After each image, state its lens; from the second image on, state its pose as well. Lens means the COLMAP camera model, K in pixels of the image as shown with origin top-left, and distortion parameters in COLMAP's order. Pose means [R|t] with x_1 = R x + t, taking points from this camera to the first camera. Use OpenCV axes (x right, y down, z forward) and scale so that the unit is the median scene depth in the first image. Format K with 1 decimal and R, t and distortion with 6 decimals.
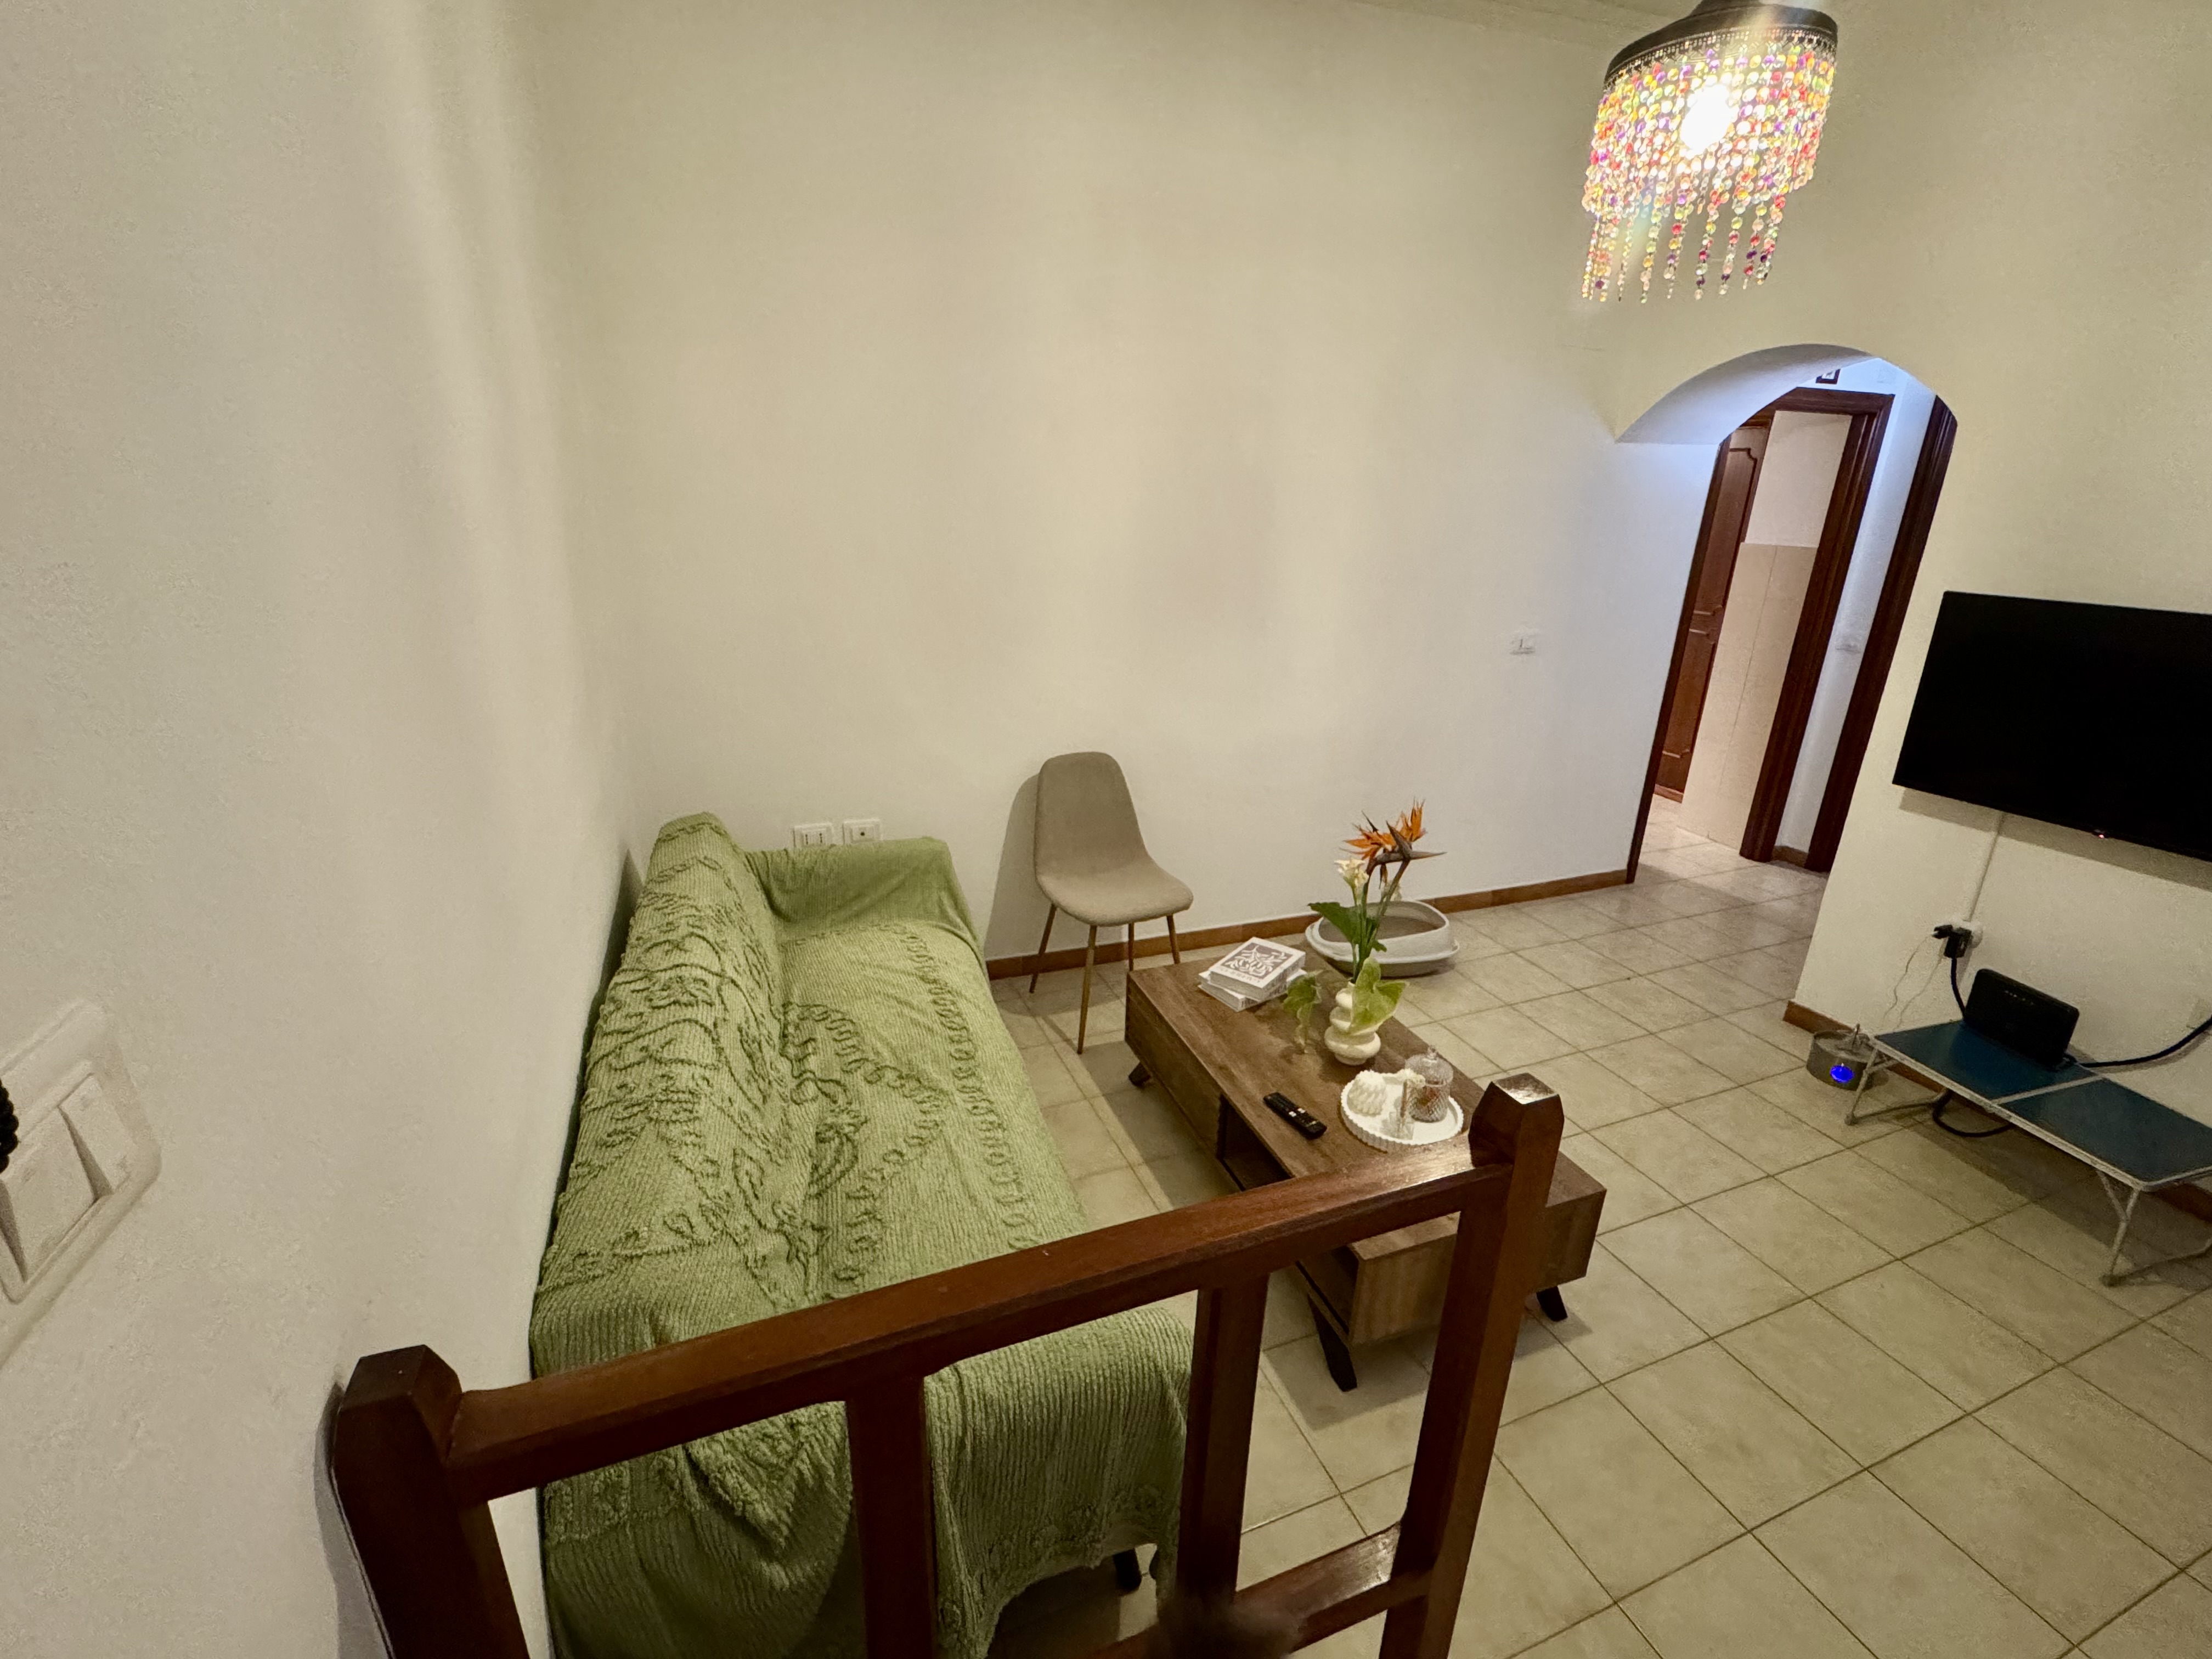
lens RADIAL K [[971.2, 0, 1100.3], [0, 971.2, 828.6], [0, 0, 1]] dist [0.005957, 0.001759]
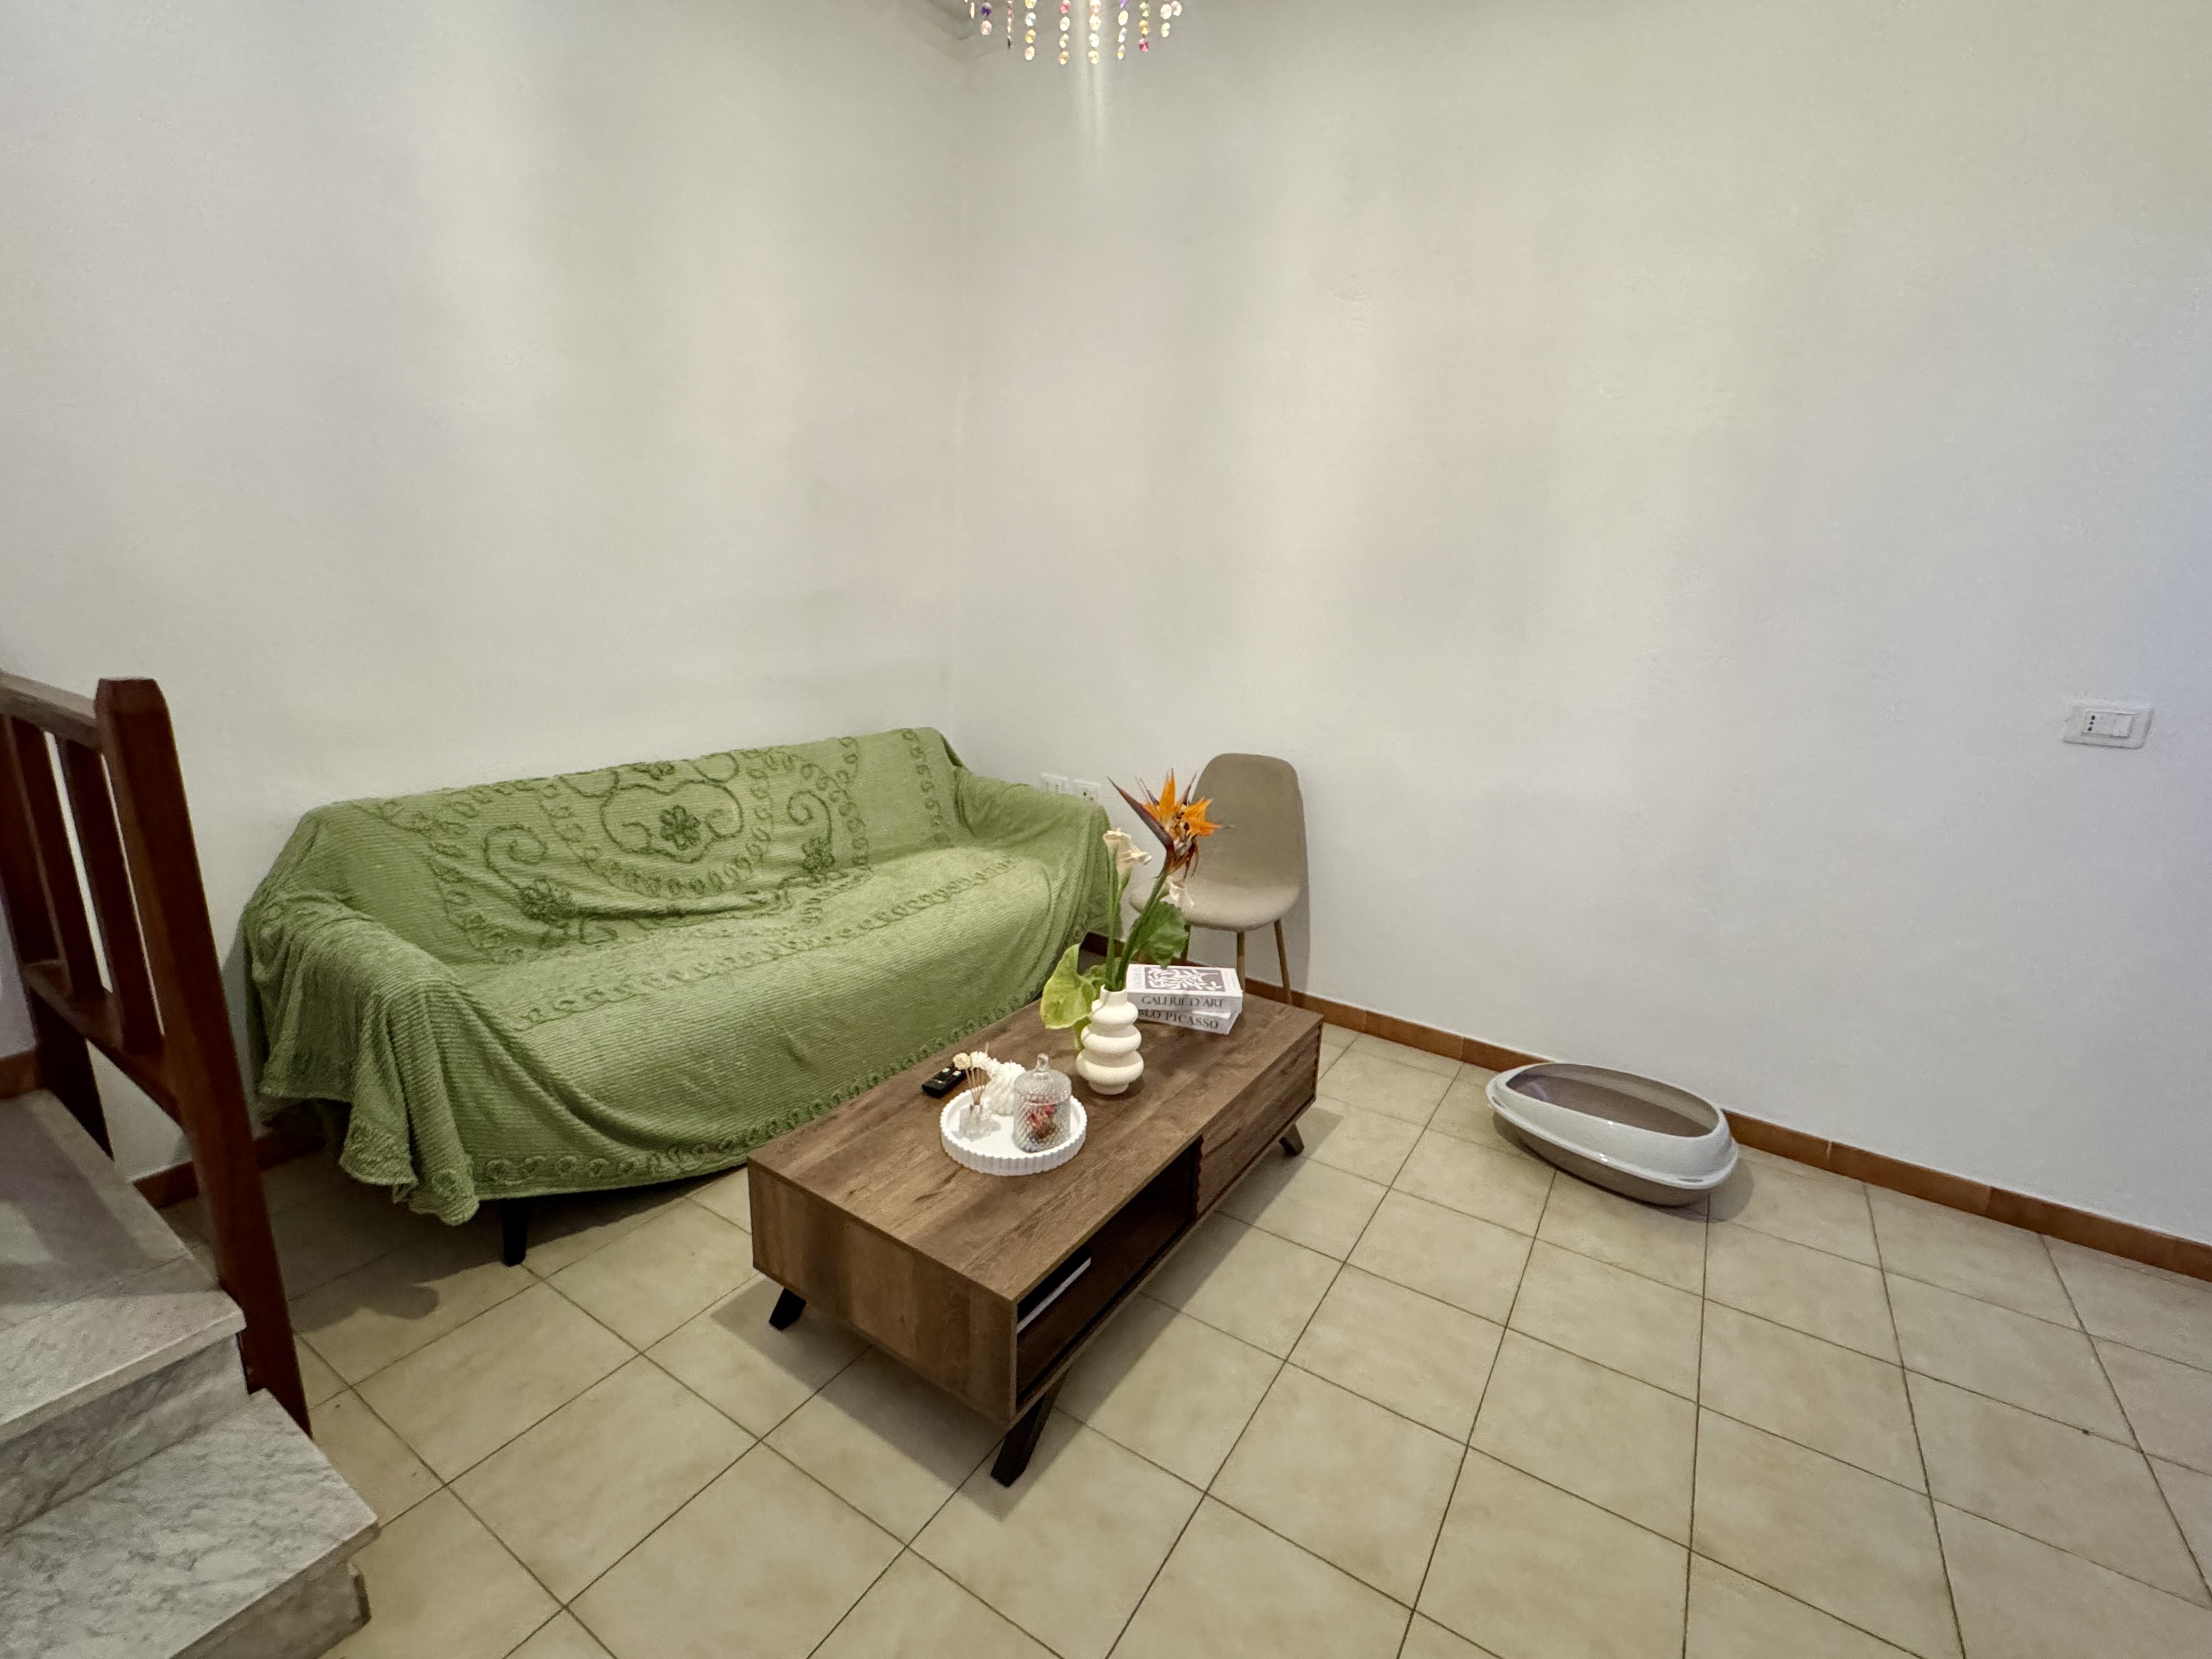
lens RADIAL K [[971.2, 0, 1104.0], [0, 971.2, 826.7], [0, 0, 1]] dist [0.005957, 0.001759]
pose [[0.589928, 0.204158, -0.781220, 0.601841], [-0.293391, 0.955577, 0.028174, 0.003146], [0.752268, 0.212582, 0.623620, 0.316228]]
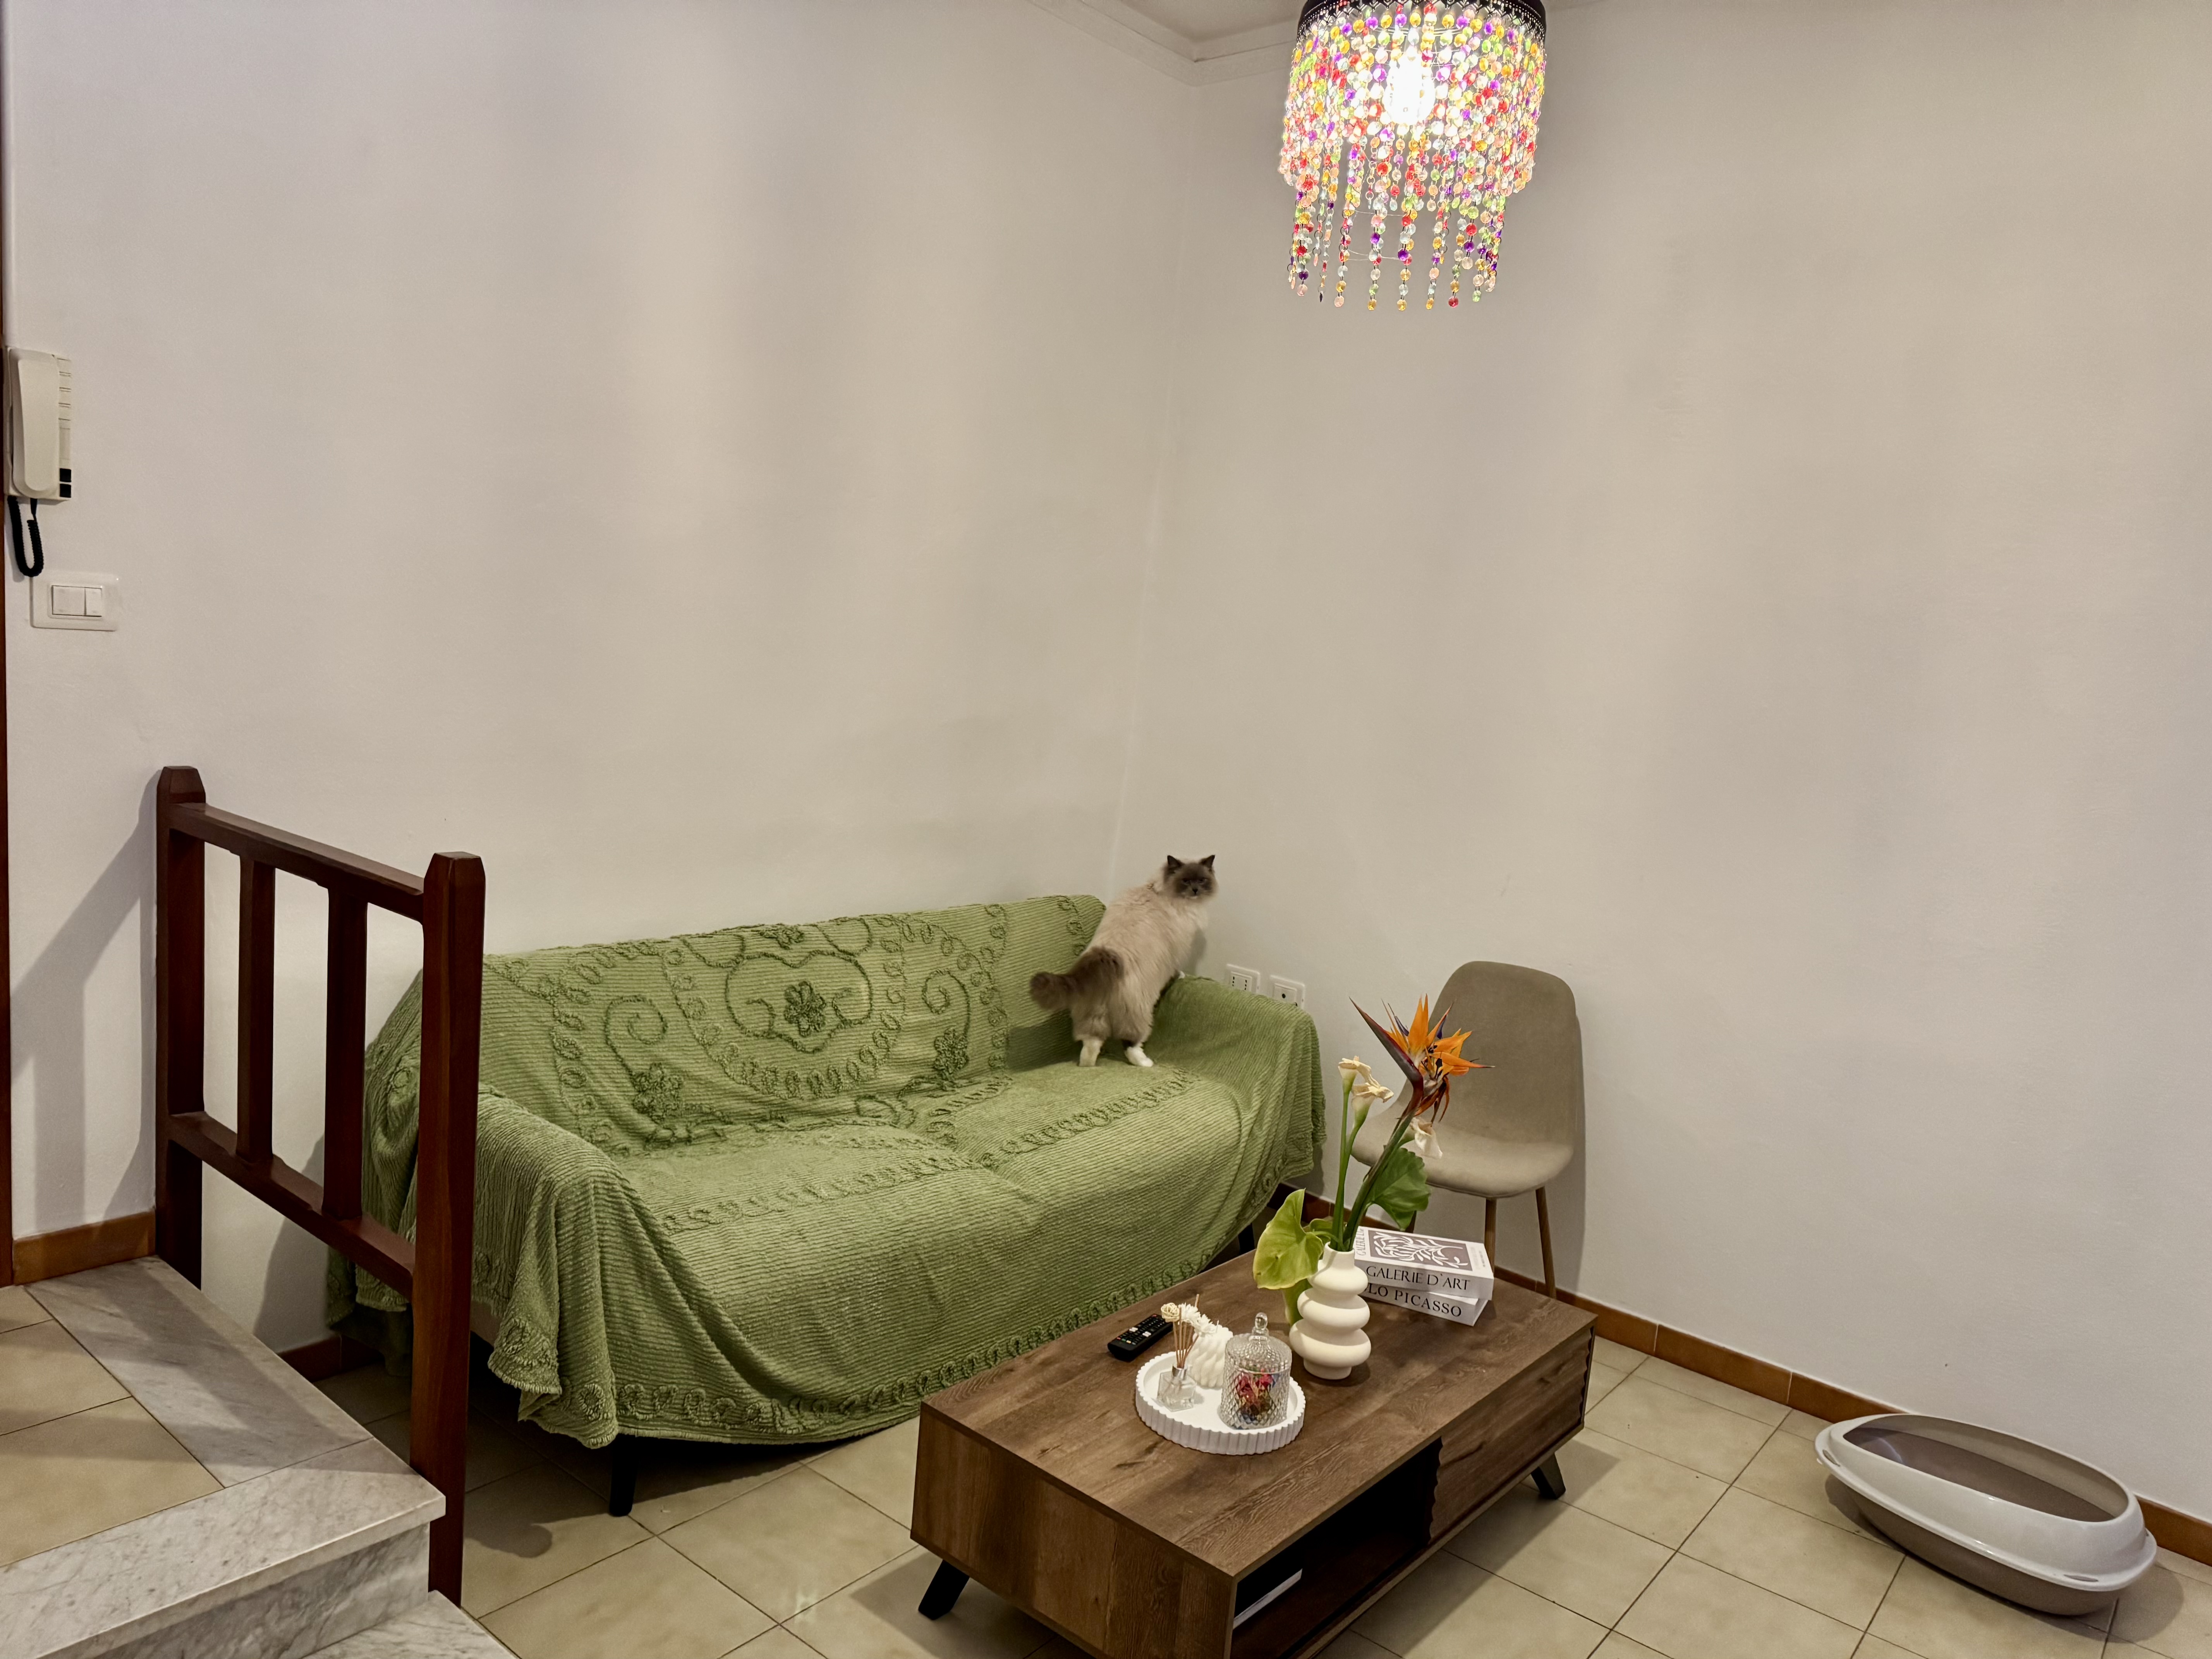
lens RADIAL K [[1566.8, 0, 1119.9], [0, 1566.8, 819.7], [0, 0, 1]] dist [0.037743, -0.036896]
pose [[0.505546, 0.140746, -0.851242, 0.754586], [-0.360661, 0.930745, -0.060303, -0.002820], [0.783803, 0.337496, 0.521296, 0.135391]]
